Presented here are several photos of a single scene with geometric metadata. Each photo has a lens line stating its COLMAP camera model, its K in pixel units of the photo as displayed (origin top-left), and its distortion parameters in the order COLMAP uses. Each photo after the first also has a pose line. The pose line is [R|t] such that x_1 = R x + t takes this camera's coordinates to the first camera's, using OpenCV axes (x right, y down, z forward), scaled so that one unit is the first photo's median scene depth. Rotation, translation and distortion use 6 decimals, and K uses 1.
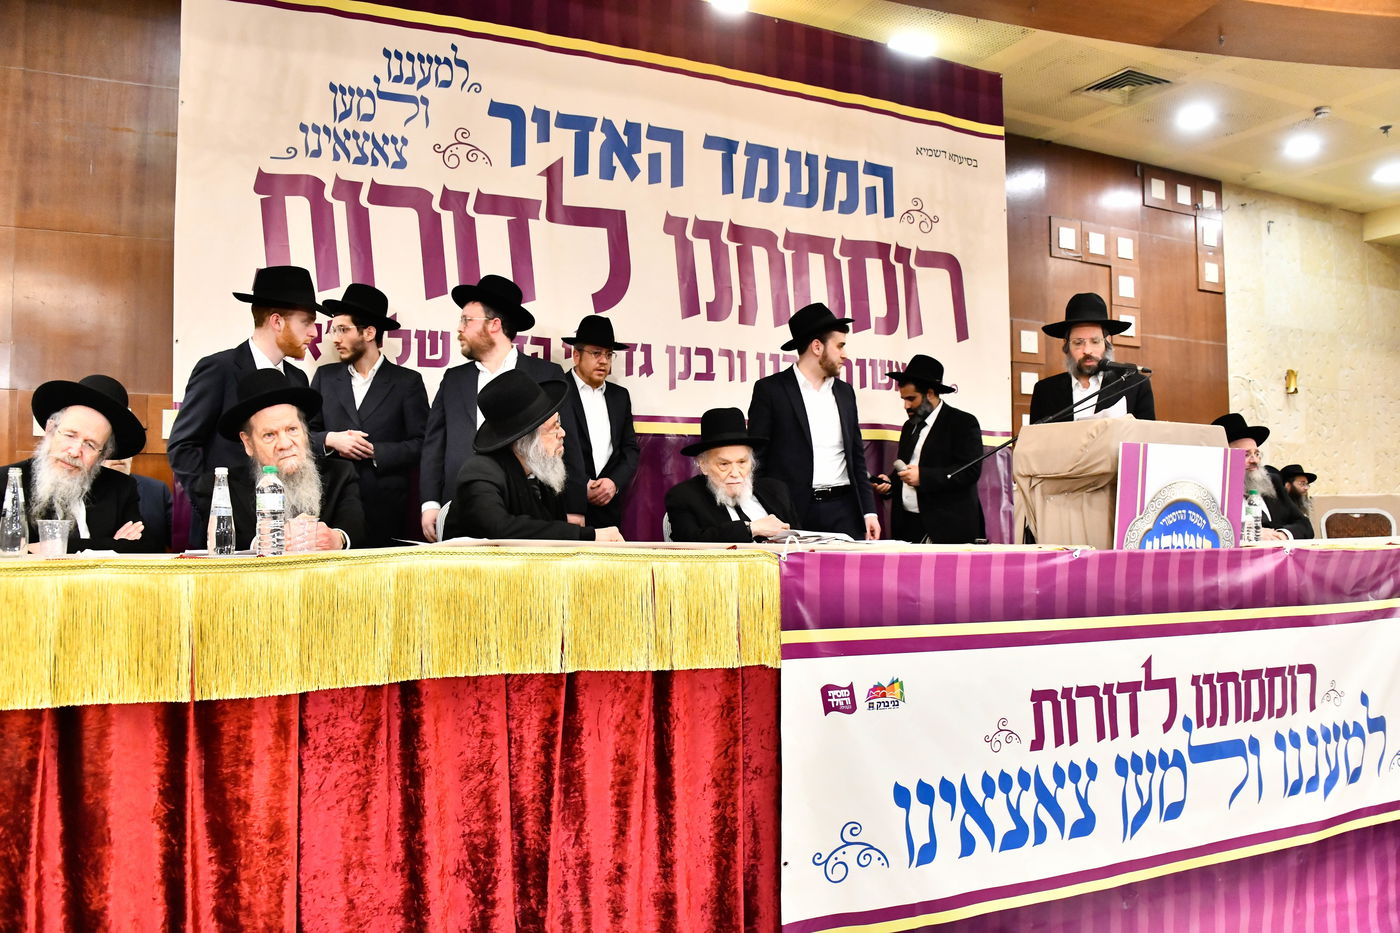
lens RADIAL K [[1095.6, 0, 702.5], [0, 1095.6, 477.8], [0, 0, 1]] dist [-0.133225, 0.046092]
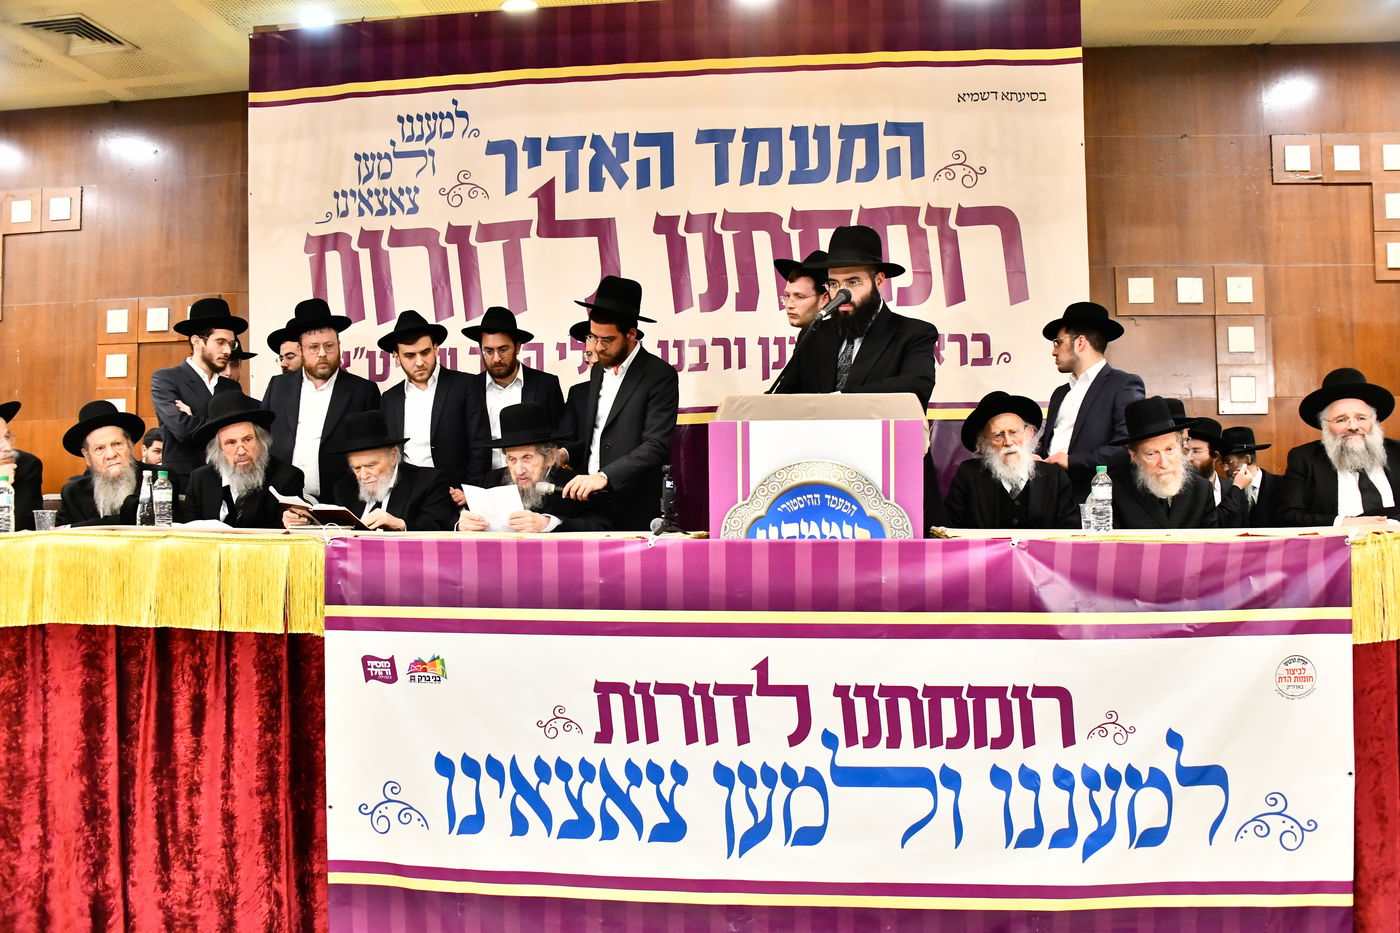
lens RADIAL K [[1103.7, 0, 709.4], [0, 1103.7, 488.9], [0, 0, 1]] dist [-0.139525, 0.064070]
pose [[0.862036, -0.017794, -0.506535, 0.829948], [0.028646, 0.999497, 0.013638, 0.011105], [0.506037, -0.026267, 0.862112, 0.181923]]
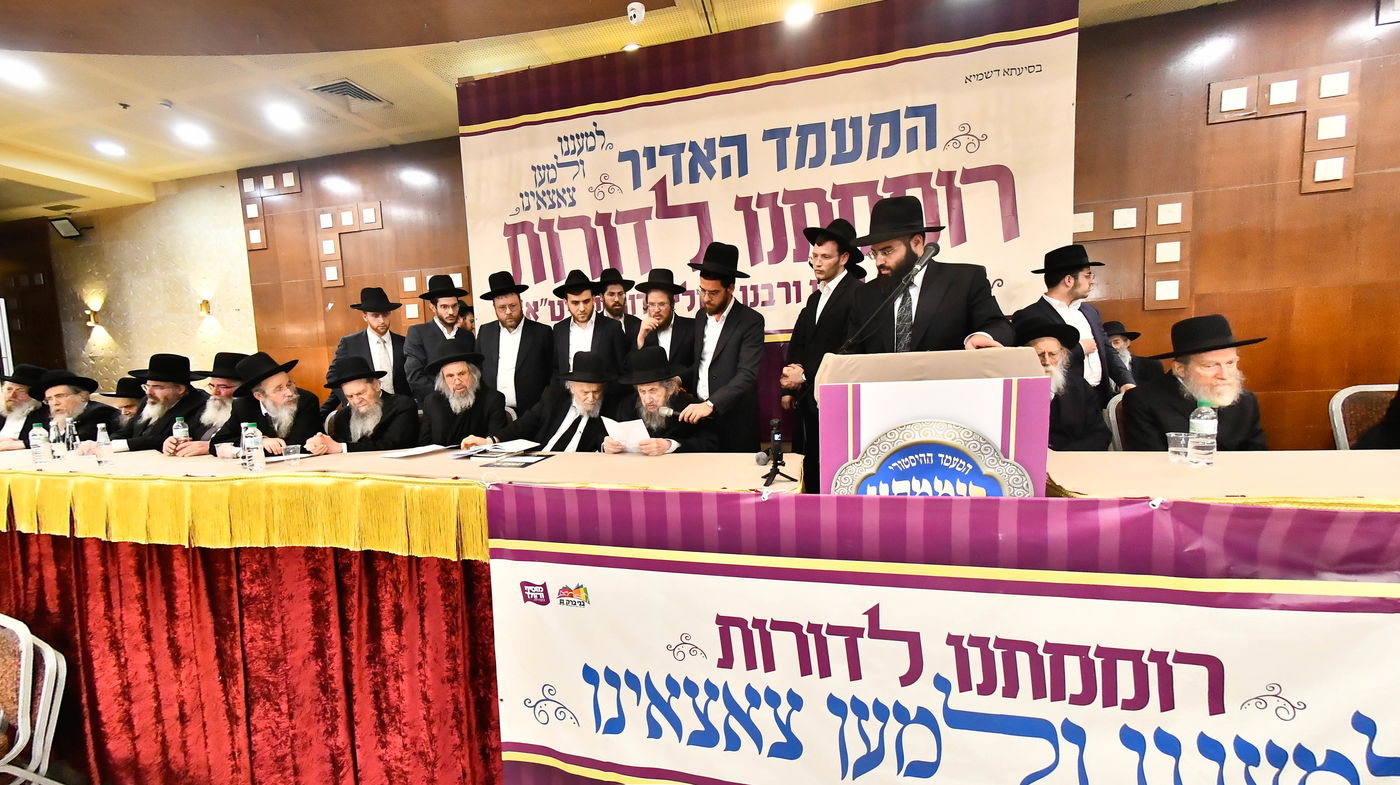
lens RADIAL K [[526.8, 0, 676.9], [0, 526.8, 398.0], [0, 0, 1]] dist [0.008316, -0.000018]
pose [[0.783540, 0.013380, -0.621197, 0.557793], [0.069433, 0.991621, 0.108938, -0.077643], [0.617450, -0.128489, 0.776045, 0.536400]]
